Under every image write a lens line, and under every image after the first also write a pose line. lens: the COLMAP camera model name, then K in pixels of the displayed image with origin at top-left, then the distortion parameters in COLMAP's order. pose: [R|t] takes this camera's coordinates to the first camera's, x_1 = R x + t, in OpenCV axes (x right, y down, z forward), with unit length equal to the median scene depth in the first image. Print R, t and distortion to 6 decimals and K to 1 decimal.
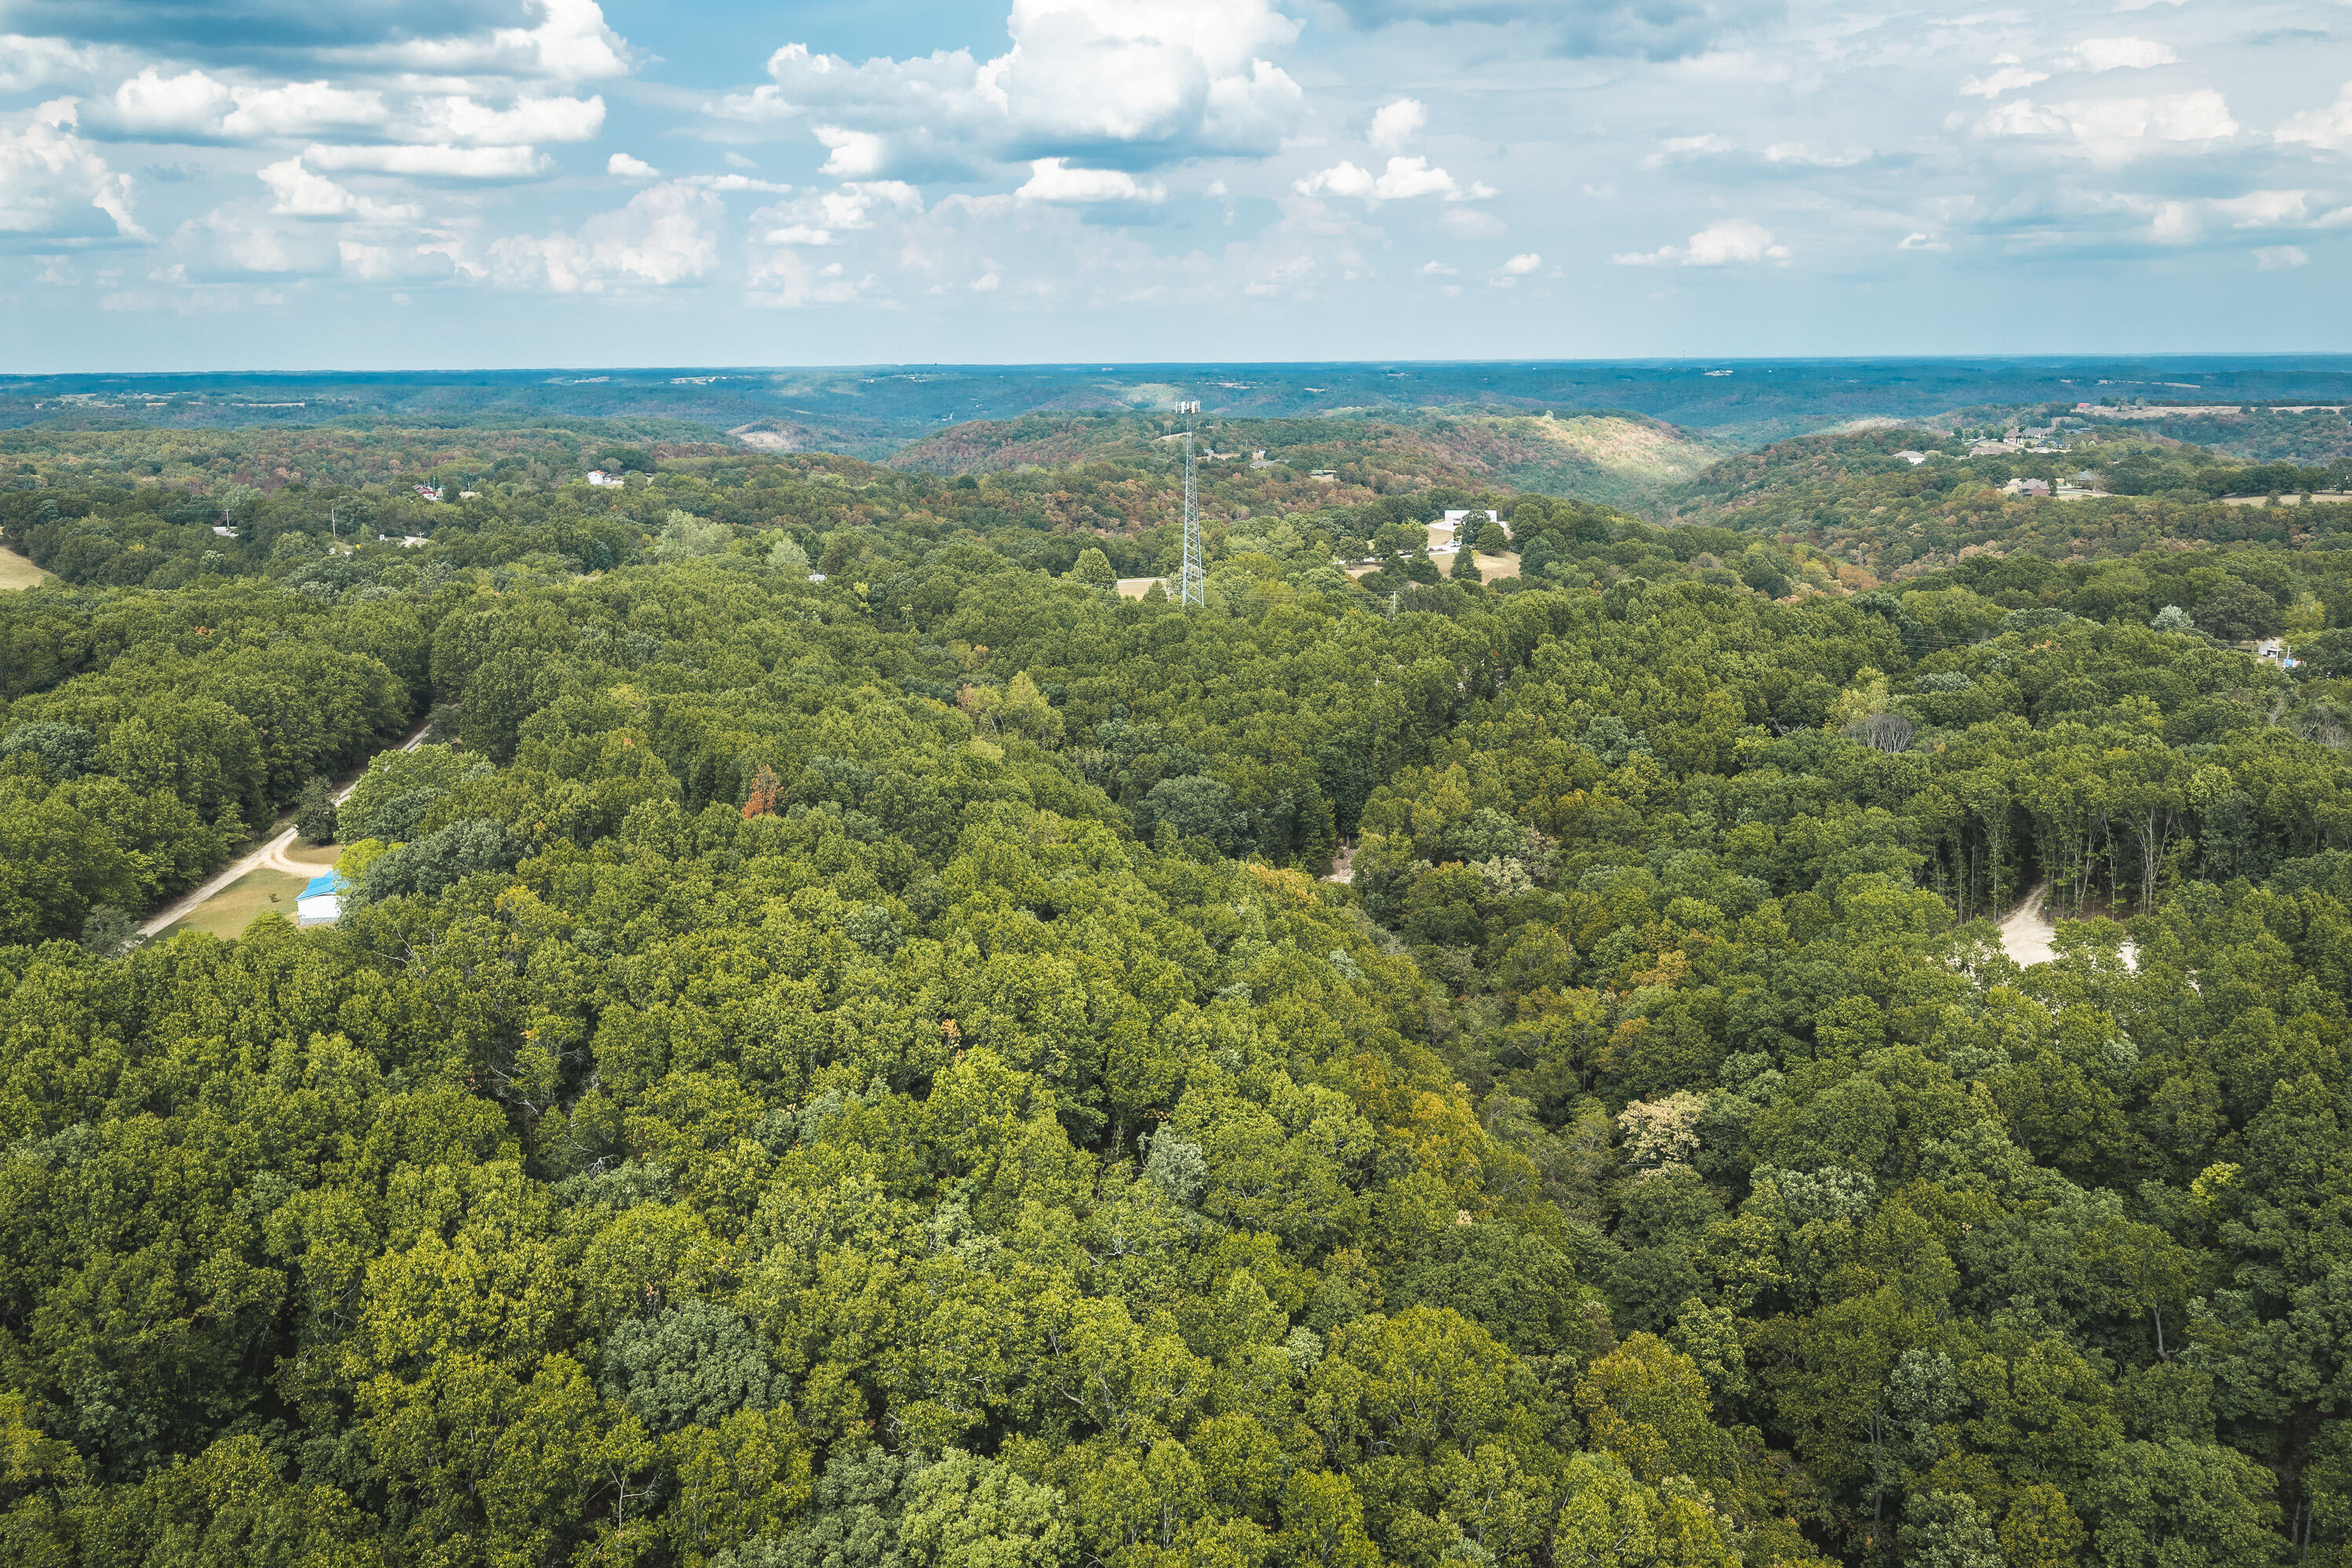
lens RADIAL K [[2006.8, 0, 1176.0], [0, 2006.8, 784.0], [0, 0, 1]] dist [-0.001479, 0.005785]
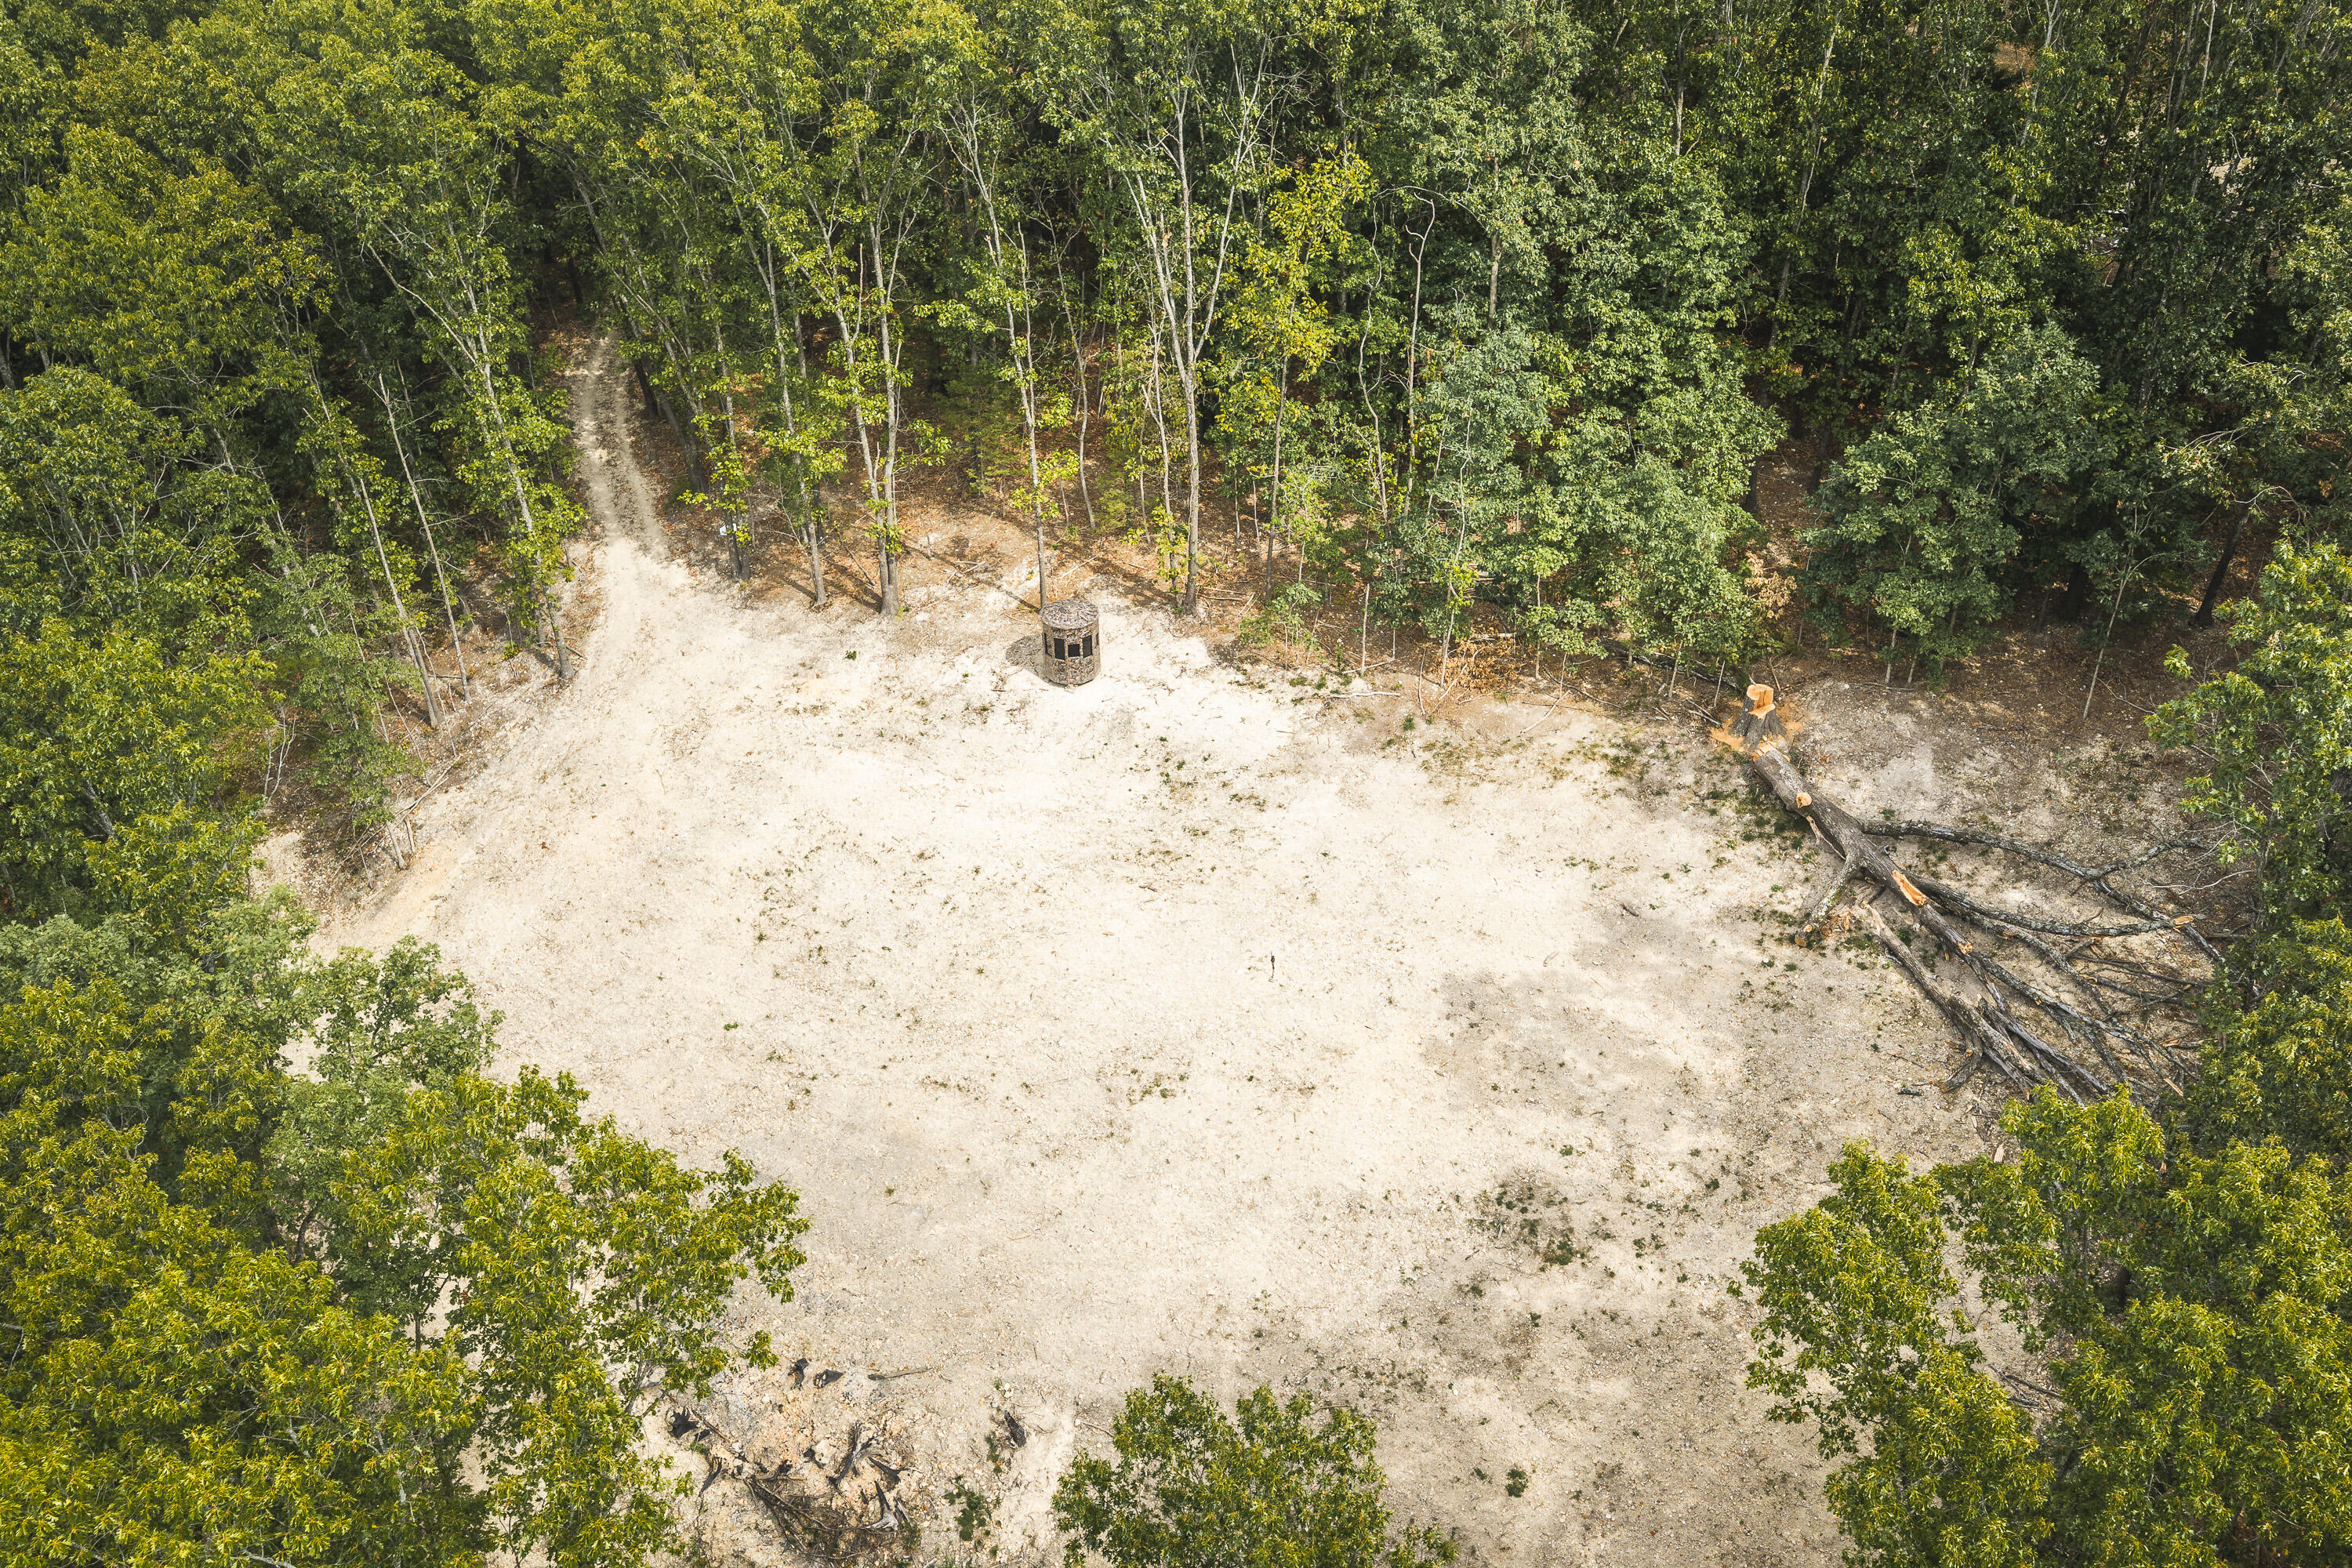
lens RADIAL K [[1984.0, 0, 1176.0], [0, 1984.0, 784.0], [0, 0, 1]] dist [0.028384, -0.052990]
pose [[0.618021, -0.443924, 0.648831, 0.265341], [0.170077, 0.881268, 0.440954, -0.010073], [-0.767544, -0.162168, 0.620144, 0.725947]]
